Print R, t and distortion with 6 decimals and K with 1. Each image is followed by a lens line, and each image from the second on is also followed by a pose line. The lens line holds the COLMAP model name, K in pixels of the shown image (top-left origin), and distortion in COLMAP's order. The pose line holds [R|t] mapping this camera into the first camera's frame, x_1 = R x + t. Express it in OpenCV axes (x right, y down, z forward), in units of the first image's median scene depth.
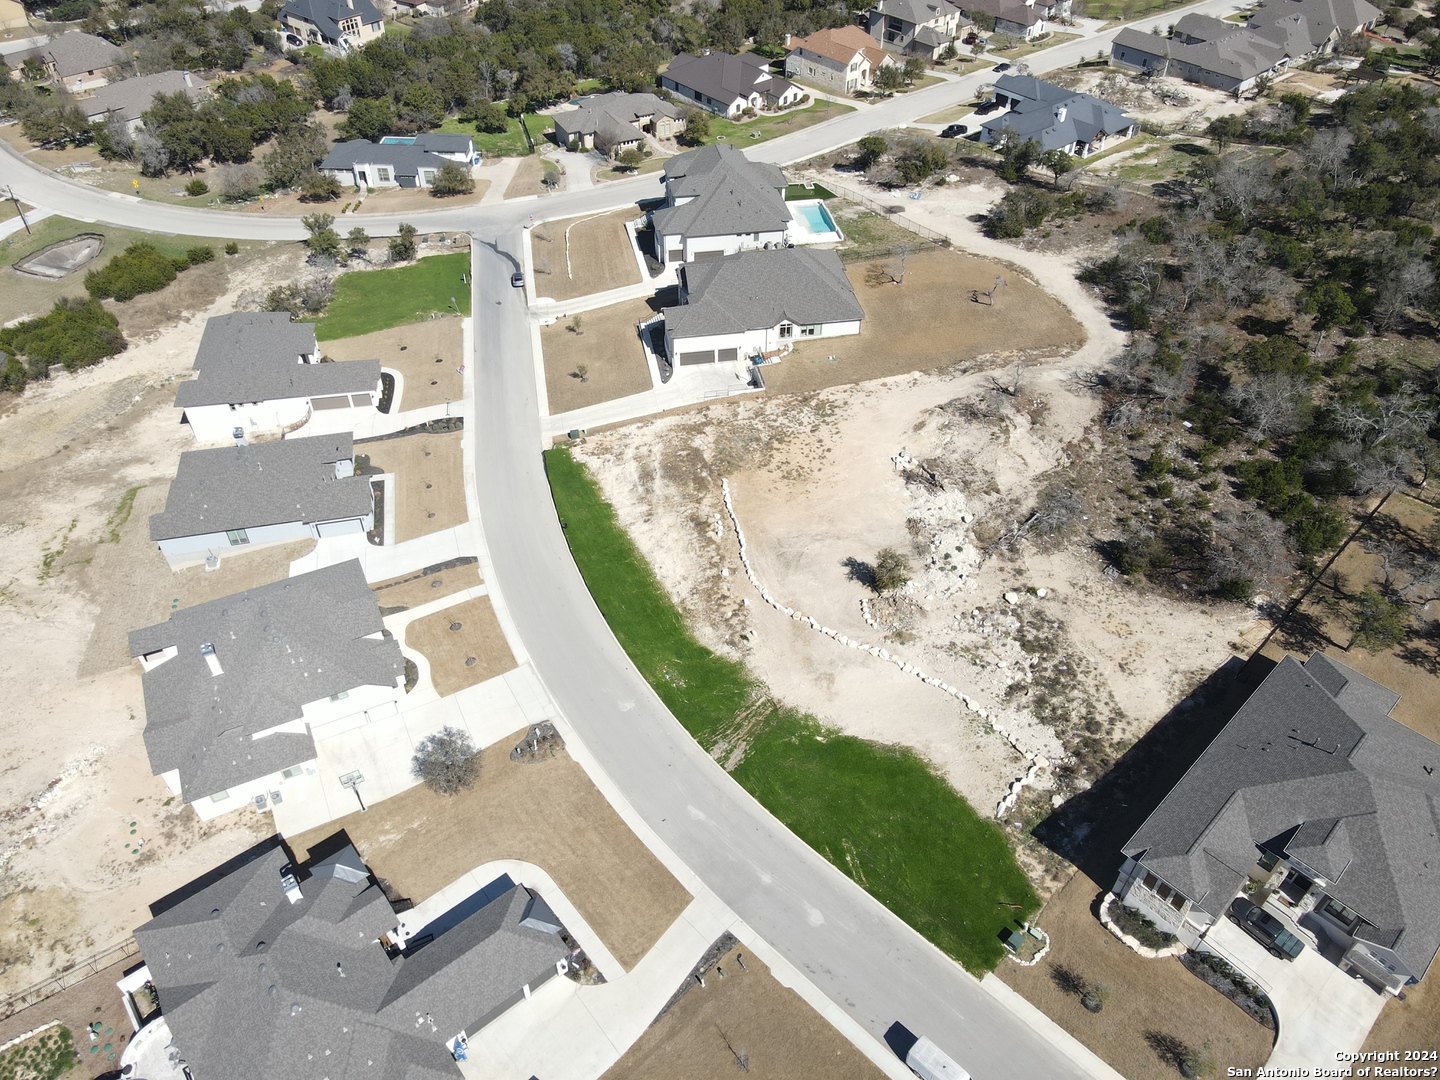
lens RADIAL K [[1051.6, 0, 718.2], [0, 1051.6, 546.5], [0, 0, 1]] dist [0.011095, 0.009304]
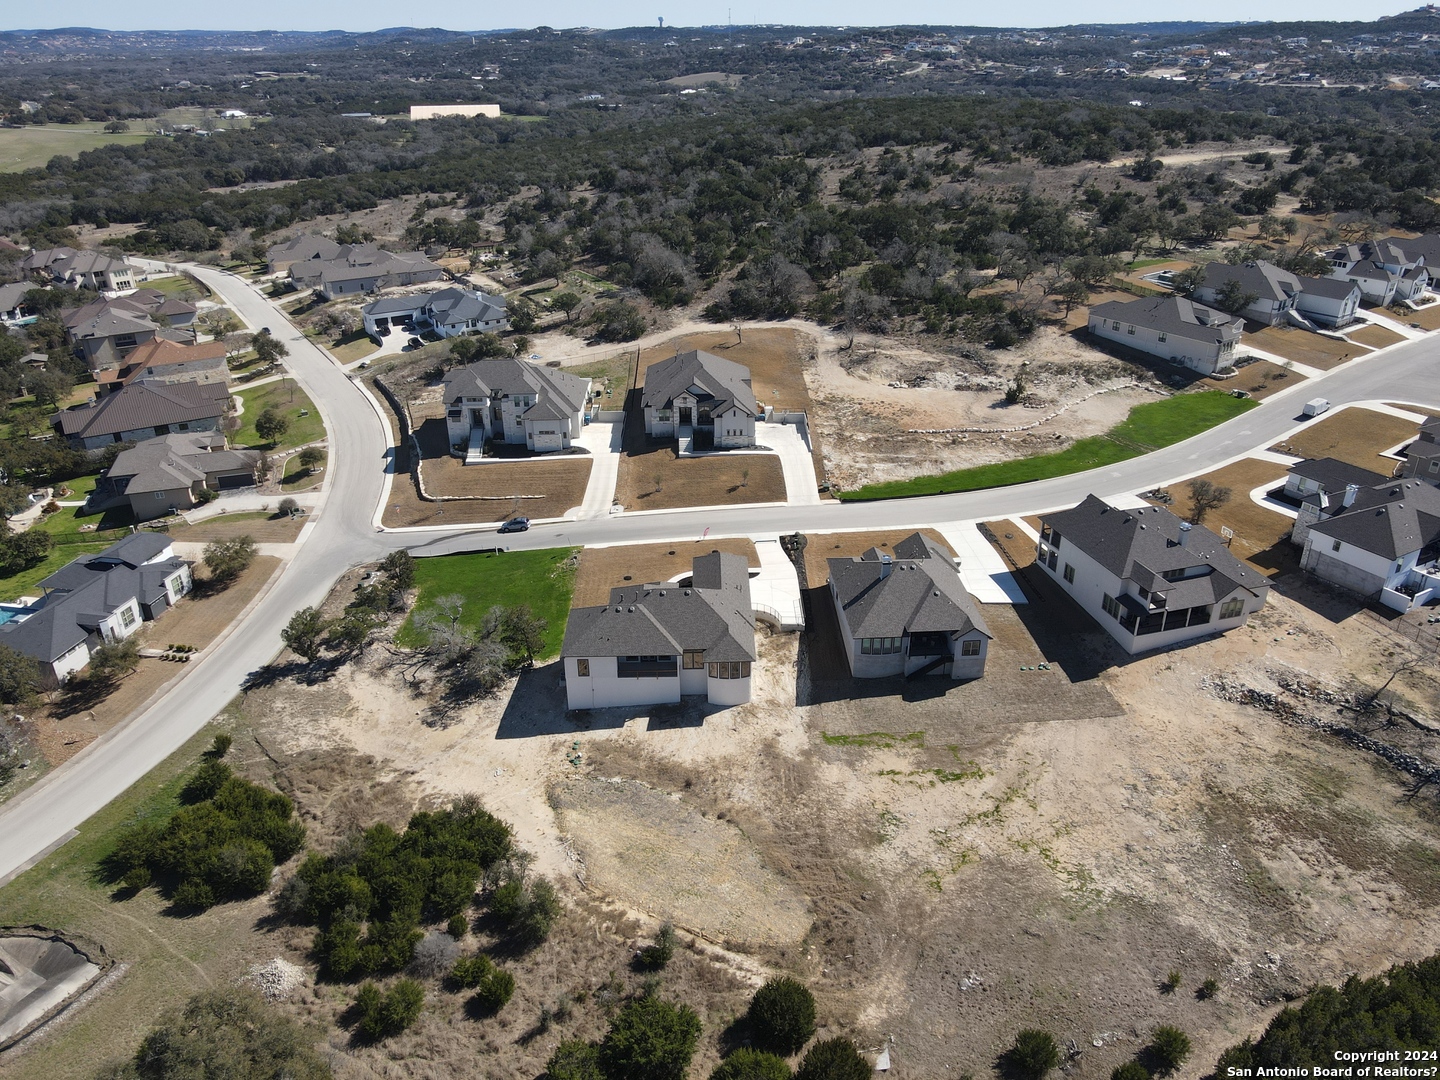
lens RADIAL K [[1051.6, 0, 718.2], [0, 1051.6, 546.5], [0, 0, 1]] dist [0.011095, 0.009304]
pose [[0.167698, -0.450974, 0.876641, -1.339711], [0.680758, 0.696154, 0.227898, -0.449859], [-0.713053, 0.558563, 0.423748, 0.656606]]
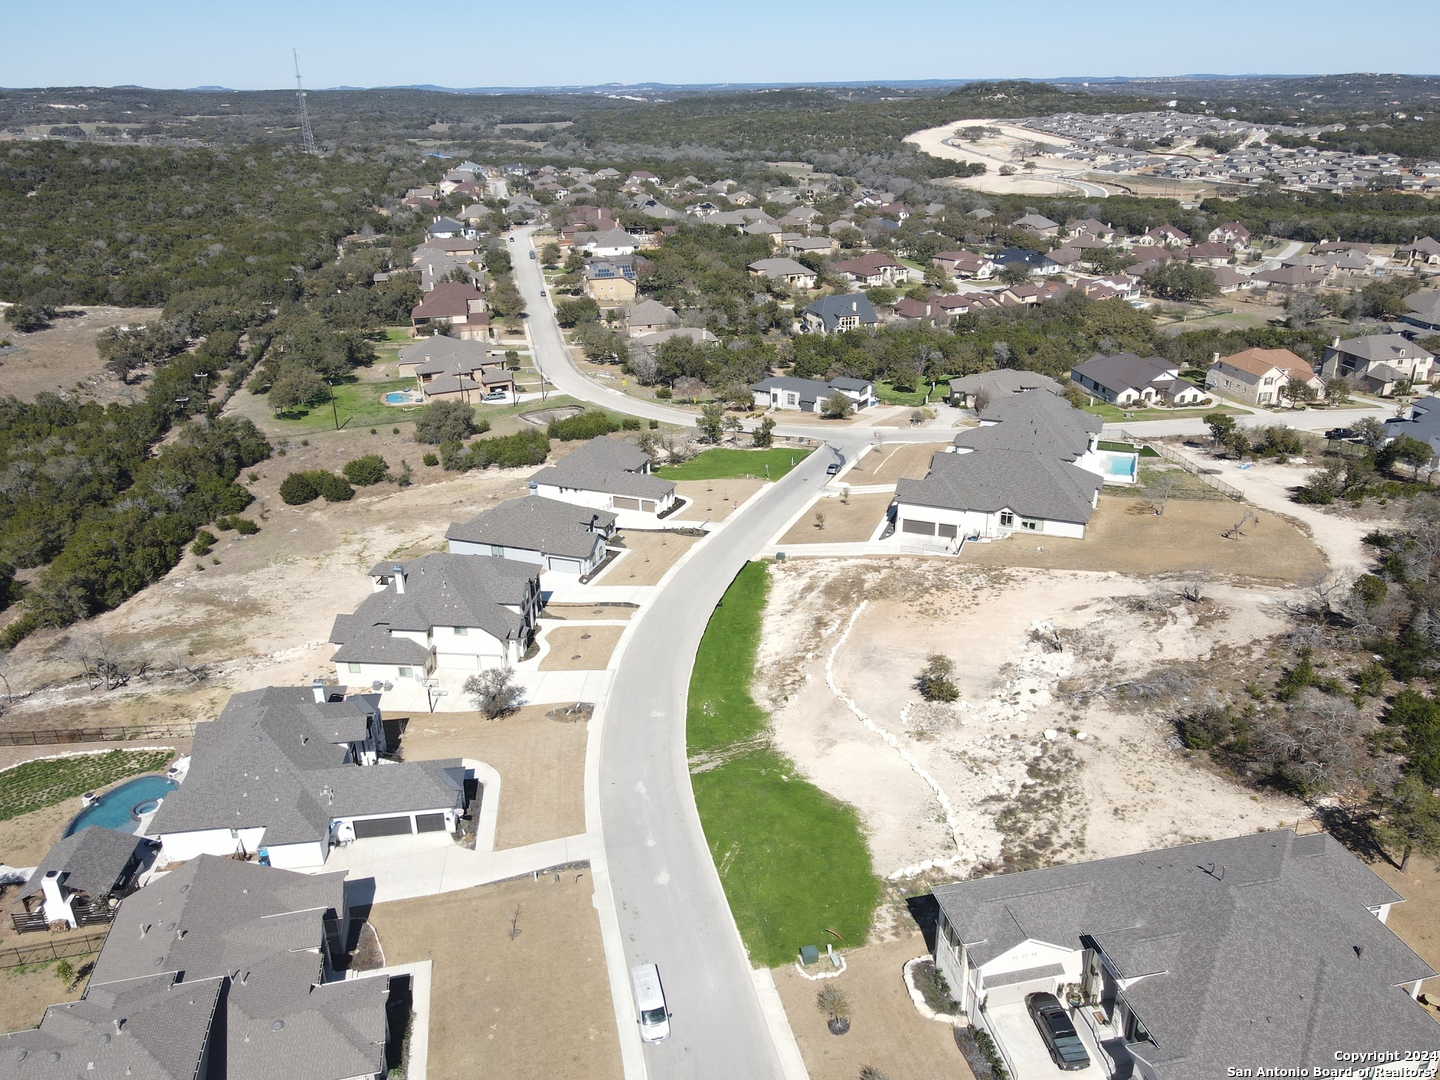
lens RADIAL K [[1051.6, 0, 718.2], [0, 1051.6, 546.5], [0, 0, 1]] dist [0.011095, 0.009304]
pose [[0.848466, 0.191044, -0.493567, 0.389666], [-0.341735, 0.909869, -0.235279, 0.185805], [0.404133, 0.368295, 0.837279, 0.023135]]
